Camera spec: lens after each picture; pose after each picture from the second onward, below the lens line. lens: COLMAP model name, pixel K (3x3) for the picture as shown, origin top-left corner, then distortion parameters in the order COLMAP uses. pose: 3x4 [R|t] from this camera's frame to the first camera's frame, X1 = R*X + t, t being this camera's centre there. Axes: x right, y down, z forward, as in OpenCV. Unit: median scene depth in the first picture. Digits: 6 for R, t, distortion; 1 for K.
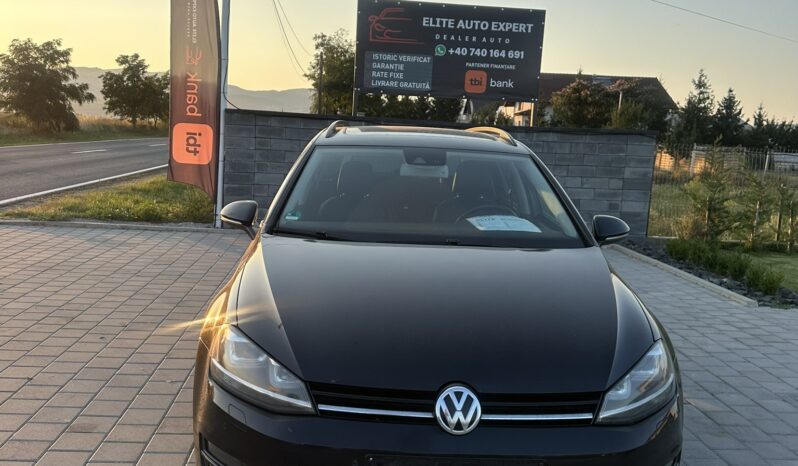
lens RADIAL K [[754.4, 0, 399.0], [0, 754.4, 233.0], [0, 0, 1]] dist [0.213124, -0.506256]
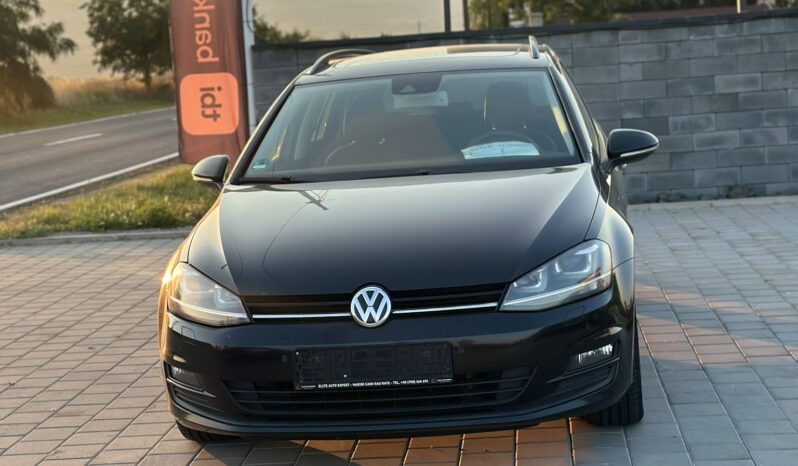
lens RADIAL K [[1503.7, 0, 400.9], [0, 1503.7, 246.4], [0, 0, 1]] dist [0.128486, 0.159151]
pose [[0.979405, -0.094276, -0.178543, 0.287832], [0.093451, 0.995538, -0.013045, 0.096885], [0.178976, -0.003908, 0.983846, -0.642500]]
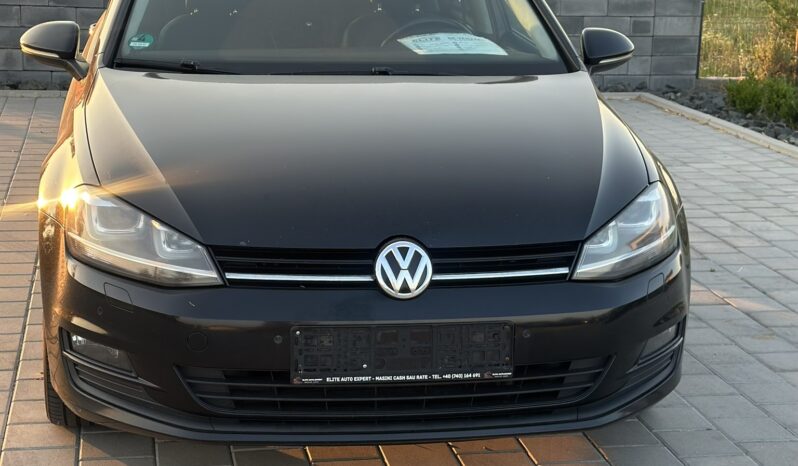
lens RADIAL K [[1503.7, 0, 400.9], [0, 1503.7, 246.4], [0, 0, 1]] dist [0.128486, 0.159151]
pose [[0.993958, -0.047207, 0.099091, -0.044023], [0.037468, 0.994487, 0.097937, 0.029380], [-0.103168, -0.093632, 0.990247, -0.305808]]
